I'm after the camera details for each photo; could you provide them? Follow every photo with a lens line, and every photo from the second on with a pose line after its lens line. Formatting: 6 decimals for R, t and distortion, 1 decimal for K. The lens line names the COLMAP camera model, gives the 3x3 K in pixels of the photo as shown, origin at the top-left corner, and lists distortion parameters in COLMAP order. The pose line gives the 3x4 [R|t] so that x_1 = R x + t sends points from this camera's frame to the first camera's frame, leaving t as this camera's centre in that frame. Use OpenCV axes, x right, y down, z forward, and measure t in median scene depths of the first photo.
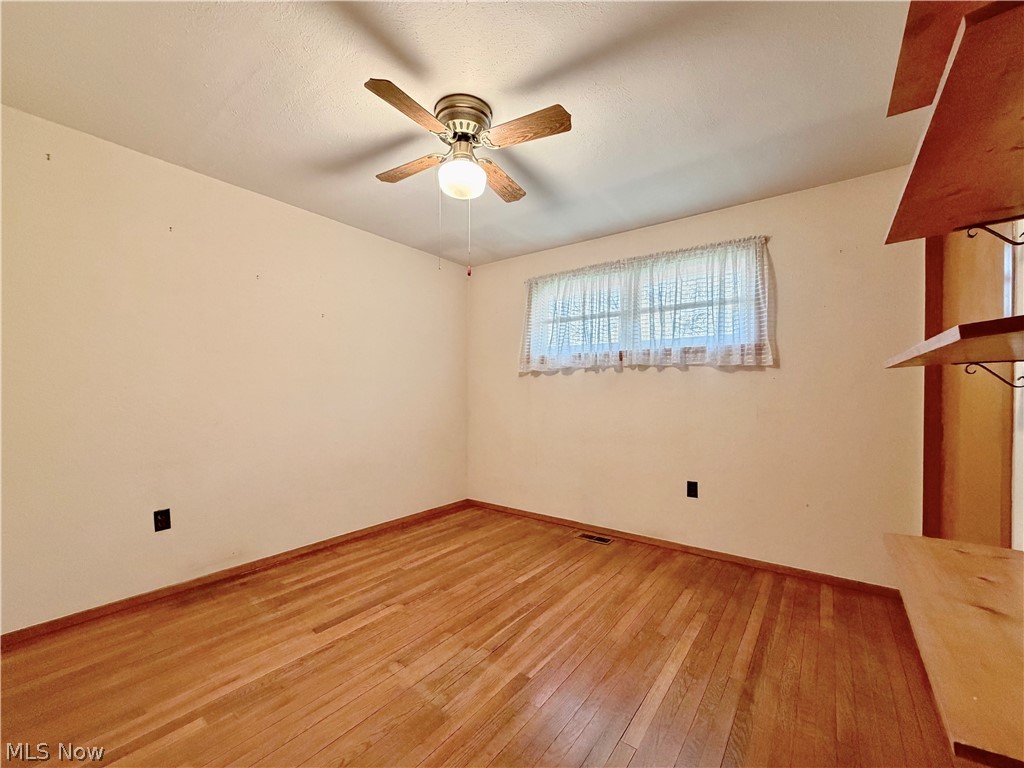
lens RADIAL K [[423.1, 0, 448.8], [0, 423.1, 388.1], [0, 0, 1]] dist [0.001041, -0.000100]
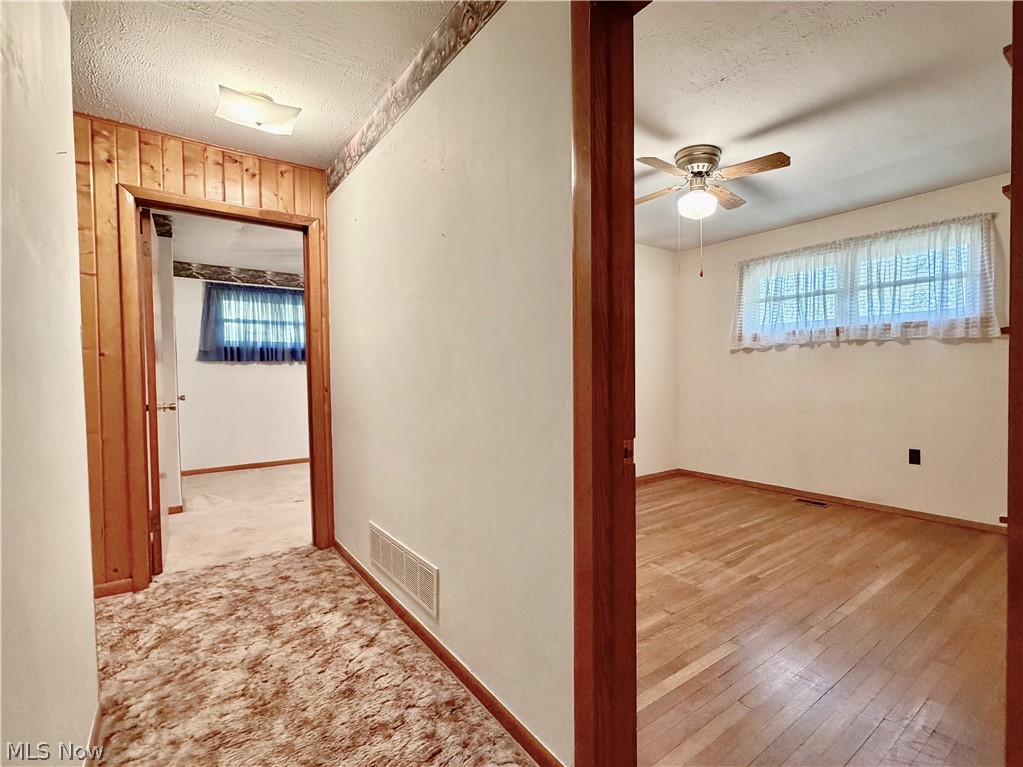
lens RADIAL K [[461.8, 0, 515.5], [0, 461.8, 376.3], [0, 0, 1]] dist [-0.003109, -0.000296]
pose [[0.973240, -0.014947, -0.229303, -0.126467], [0.018843, 0.999713, 0.014810, 0.003496], [0.229016, -0.018734, 0.973242, -0.342172]]
